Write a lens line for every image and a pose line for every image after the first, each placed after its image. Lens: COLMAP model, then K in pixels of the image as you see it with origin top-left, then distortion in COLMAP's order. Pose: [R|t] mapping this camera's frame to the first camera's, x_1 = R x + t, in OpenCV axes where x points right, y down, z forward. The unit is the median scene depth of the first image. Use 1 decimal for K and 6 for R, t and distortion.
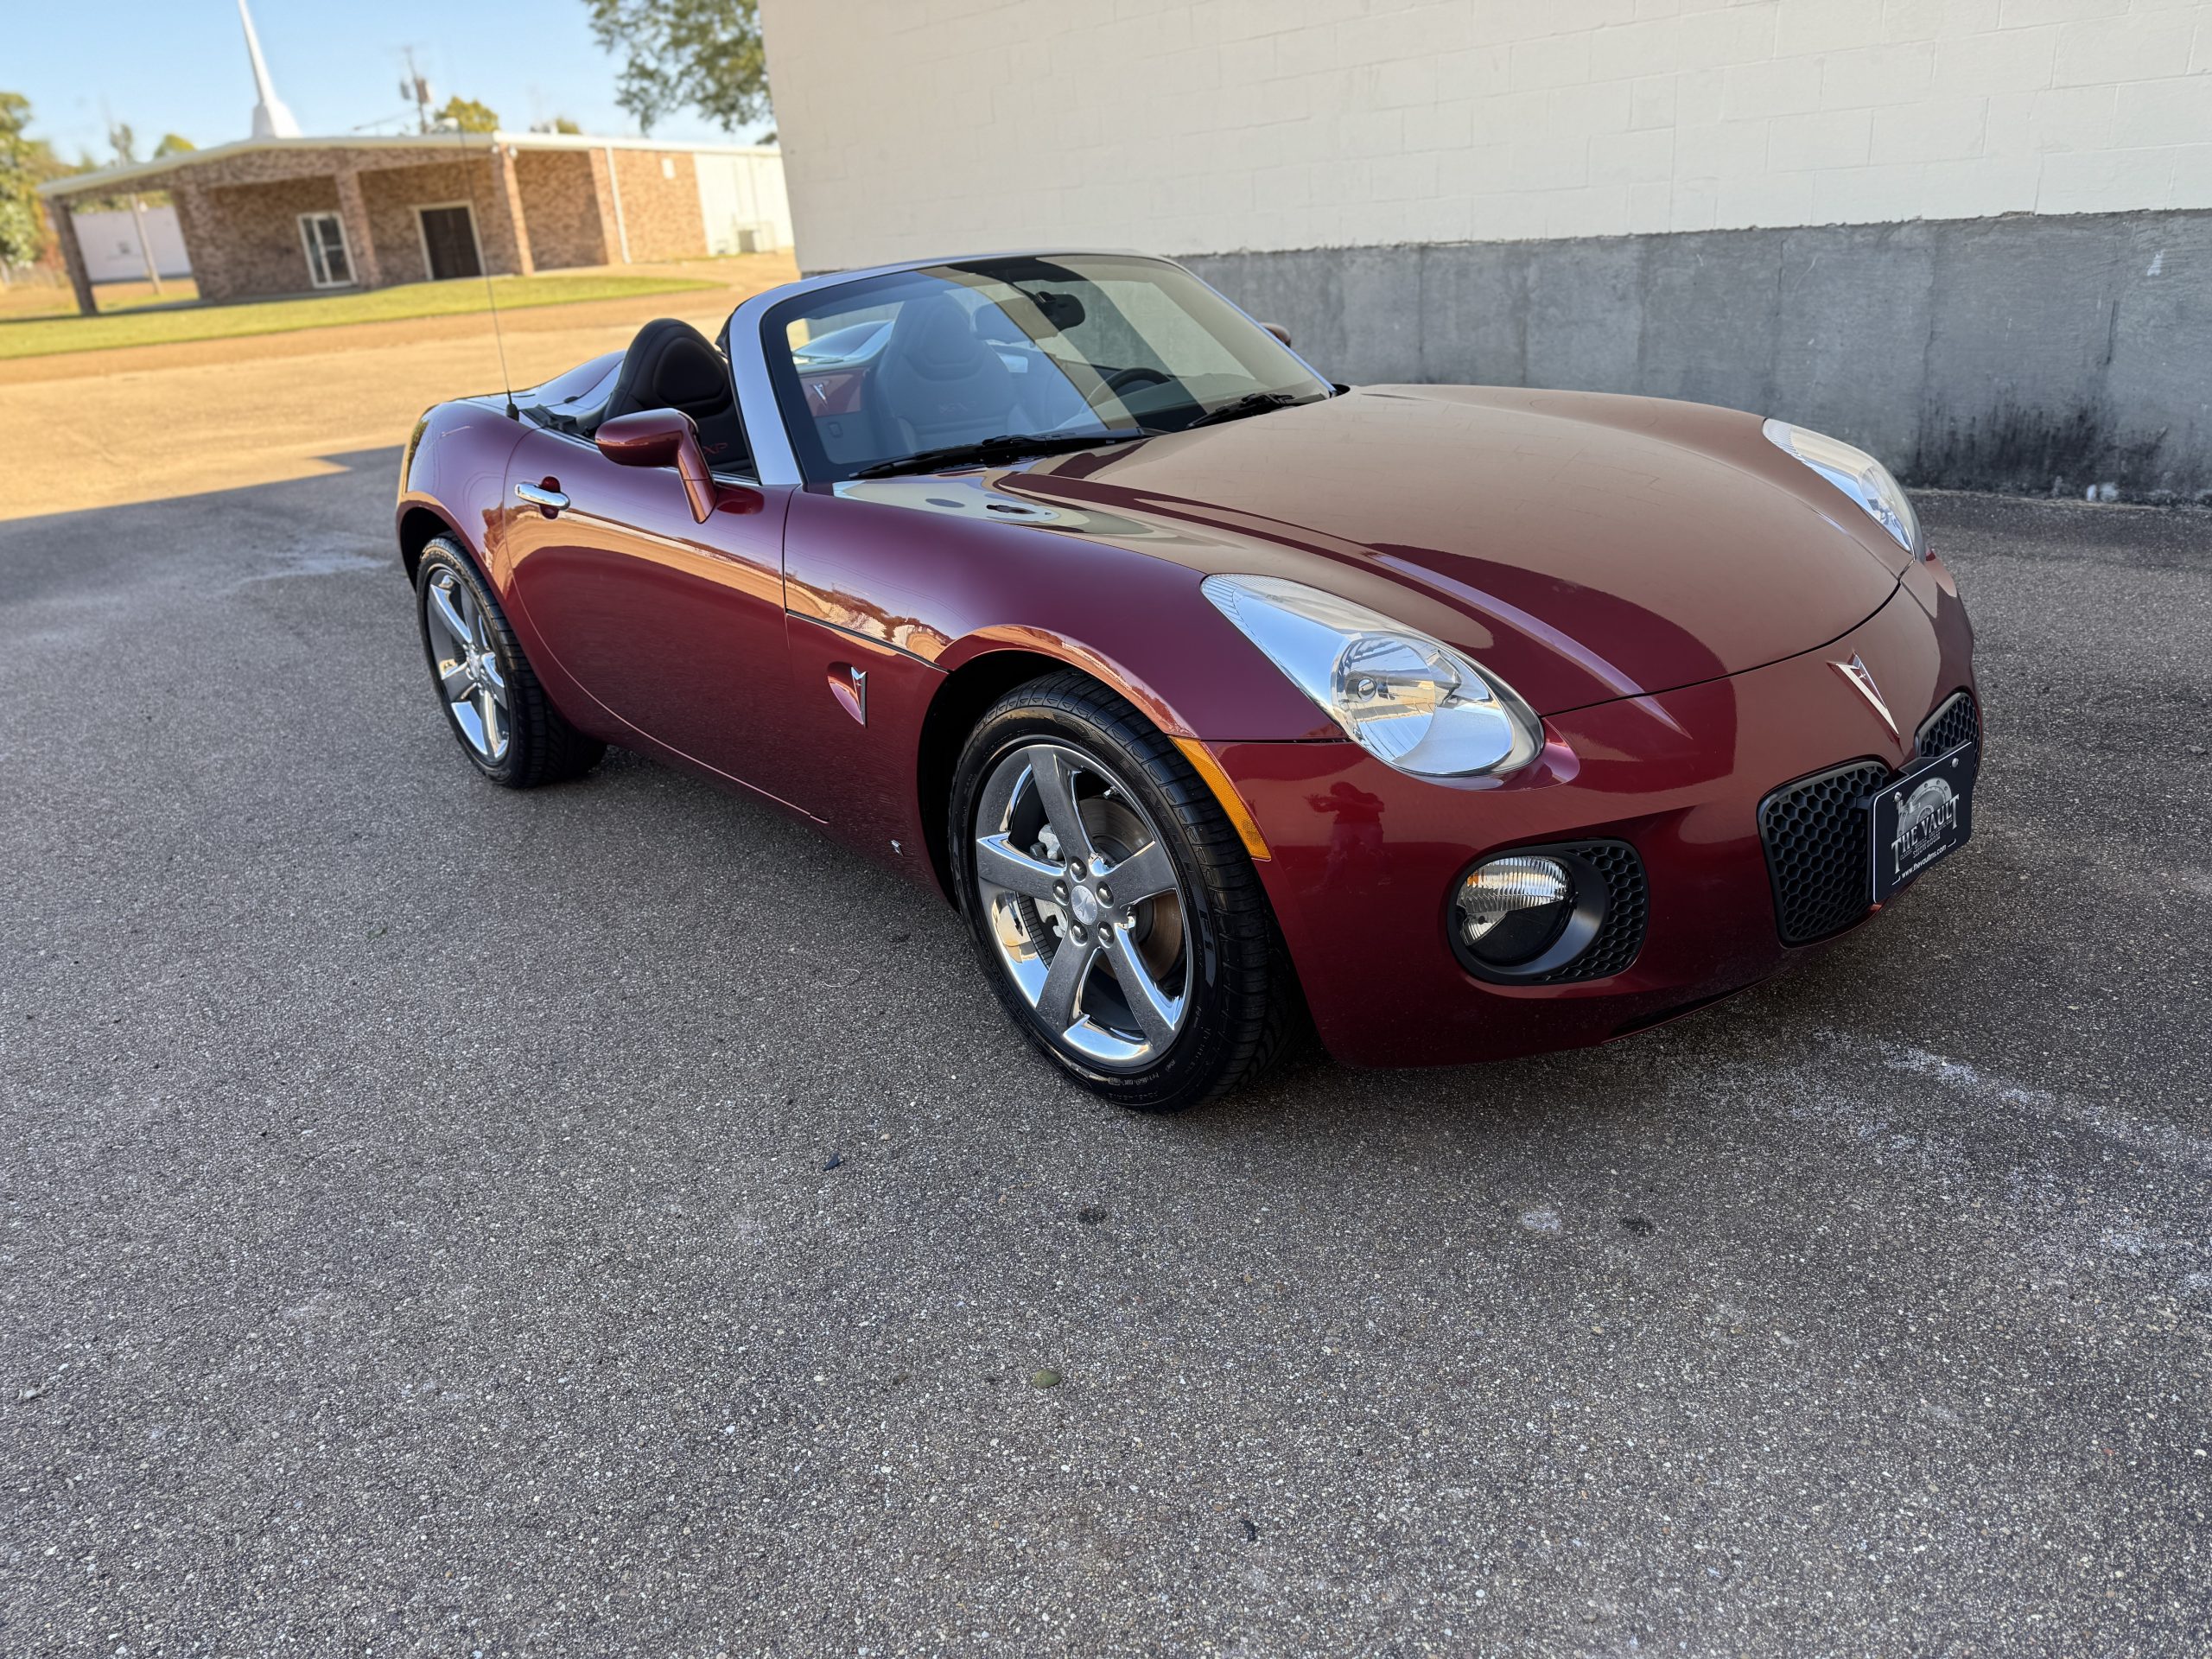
lens RADIAL K [[1602.5, 0, 1103.2], [0, 1602.5, 834.6], [0, 0, 1]] dist [0.004664, -0.012877]
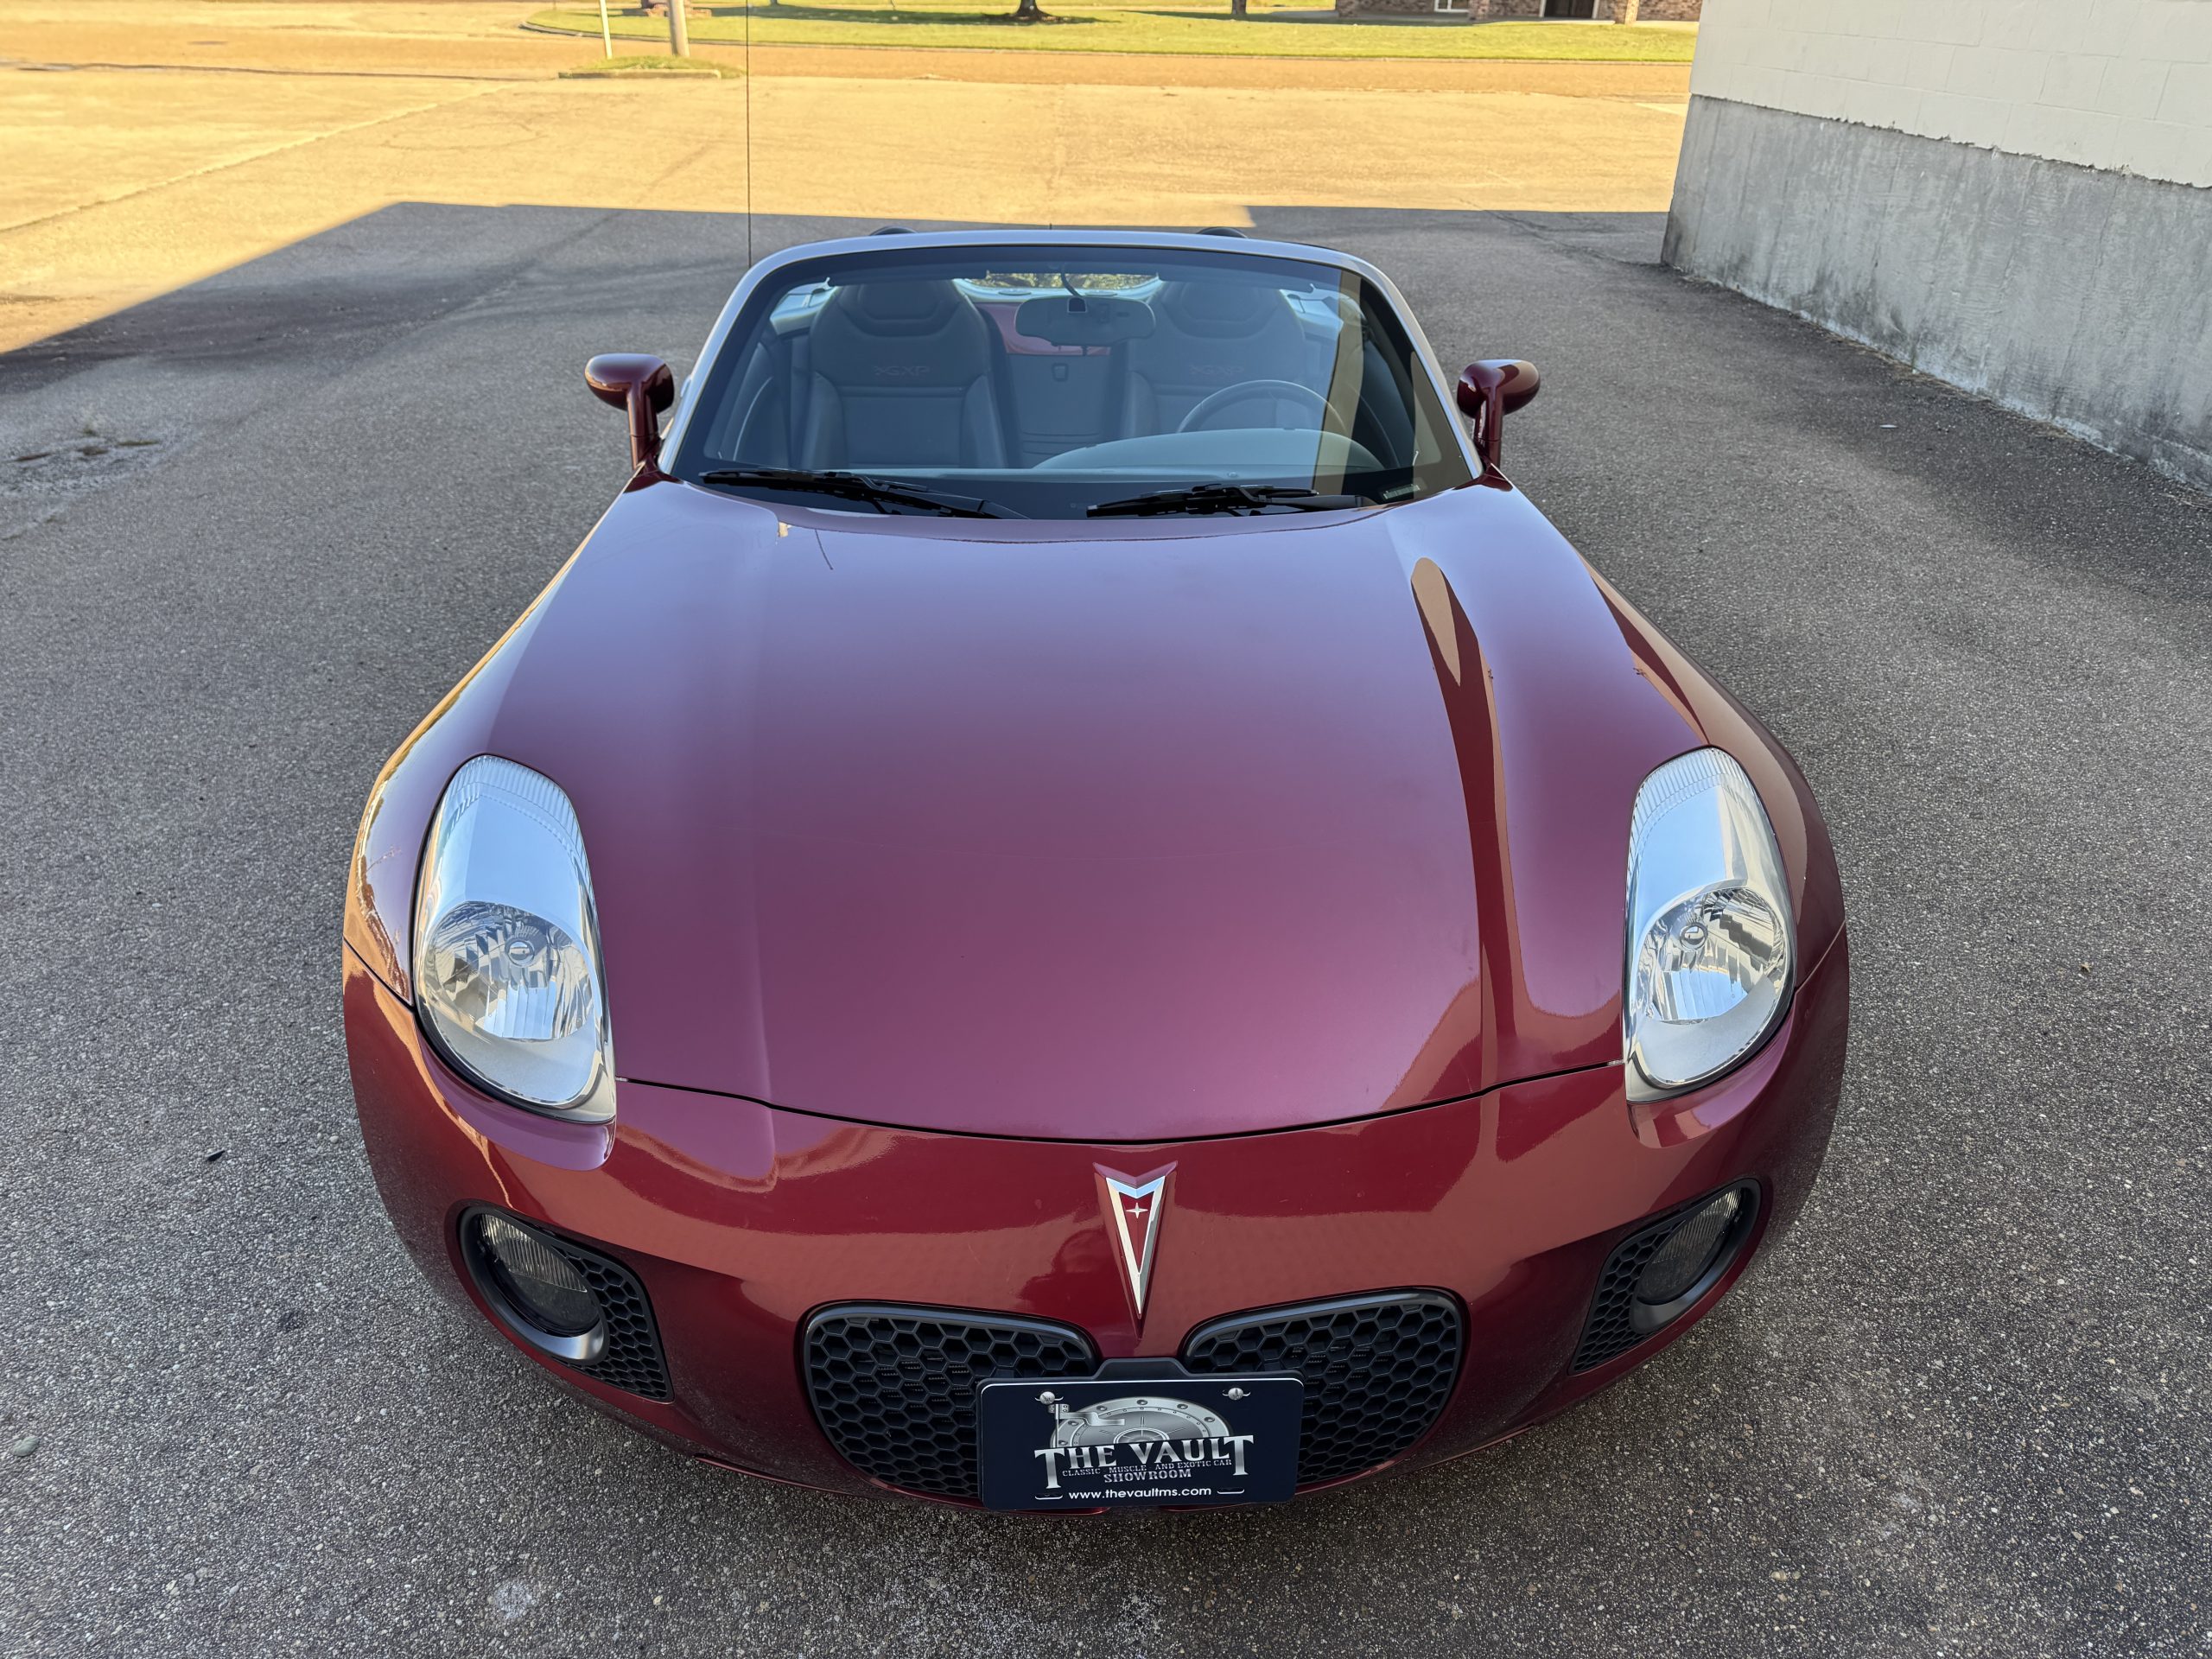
lens RADIAL K [[1602.5, 0, 1103.2], [0, 1602.5, 834.6], [0, 0, 1]] dist [0.004664, -0.012877]
pose [[0.783242, 0.363989, -0.504028, 0.747367], [-0.289583, 0.930977, 0.222314, -0.394613], [0.550158, -0.028168, 0.834585, 0.432666]]
